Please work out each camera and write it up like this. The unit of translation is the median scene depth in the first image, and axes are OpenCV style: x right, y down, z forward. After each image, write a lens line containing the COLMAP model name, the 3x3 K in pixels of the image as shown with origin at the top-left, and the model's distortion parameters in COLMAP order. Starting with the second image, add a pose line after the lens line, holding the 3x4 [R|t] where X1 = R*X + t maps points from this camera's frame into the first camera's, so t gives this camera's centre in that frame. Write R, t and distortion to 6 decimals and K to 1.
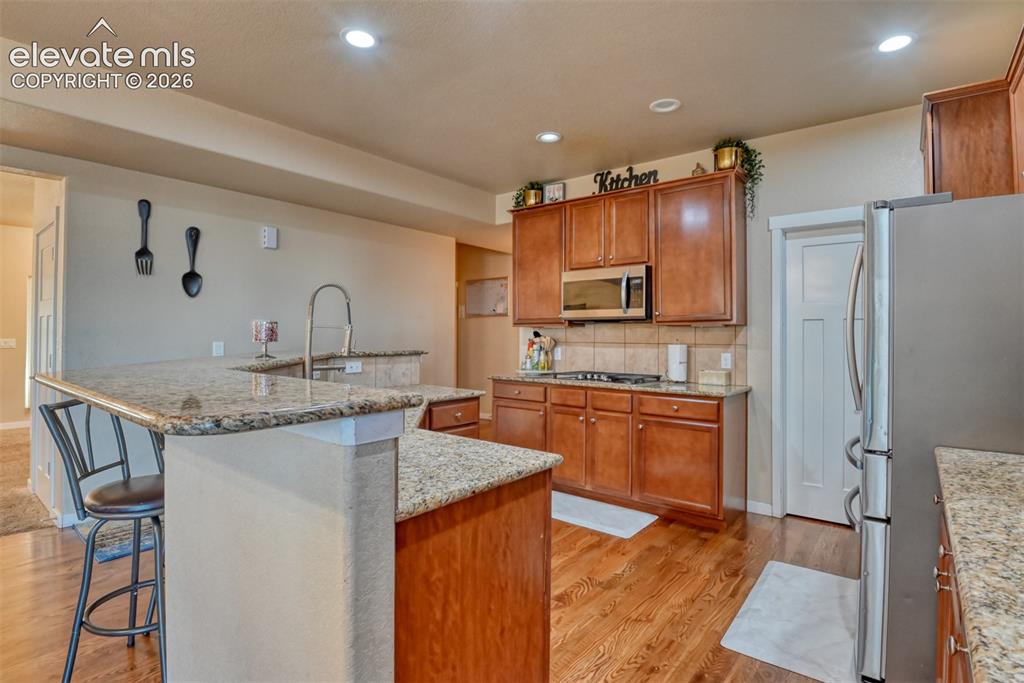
lens RADIAL K [[499.7, 0, 512.0], [0, 499.7, 341.5], [0, 0, 1]] dist [0.000173, -0.000044]
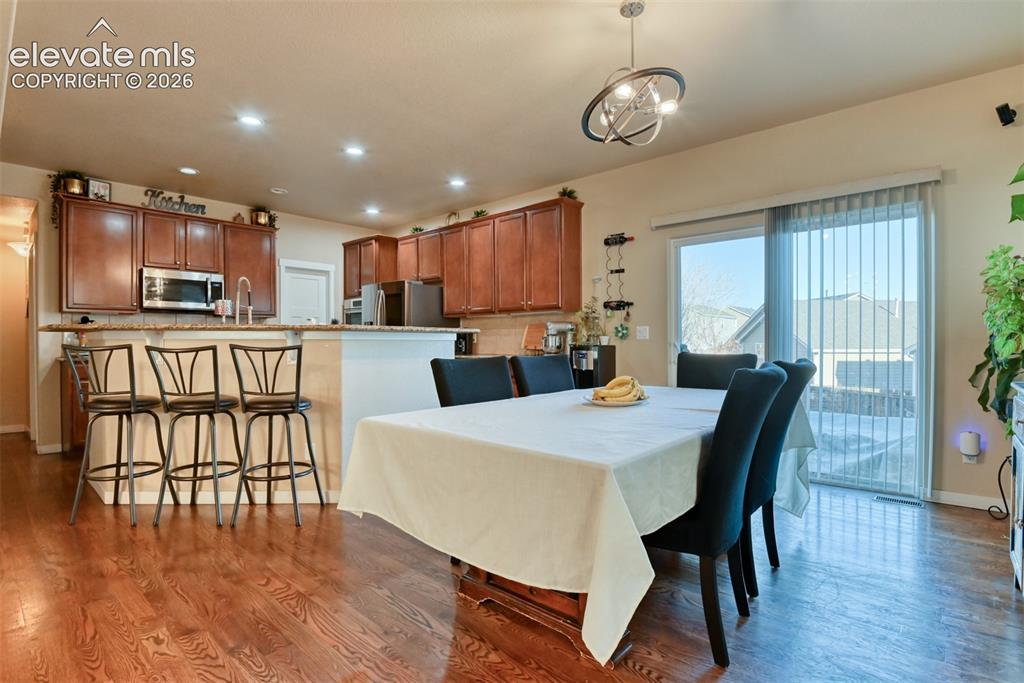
lens RADIAL K [[499.7, 0, 512.0], [0, 499.7, 341.5], [0, 0, 1]] dist [0.000173, -0.000044]
pose [[0.063312, -0.006433, 0.997973, -1.007211], [0.020348, 0.999780, 0.005154, 0.045456], [-0.997786, 0.019980, 0.063429, 0.057248]]
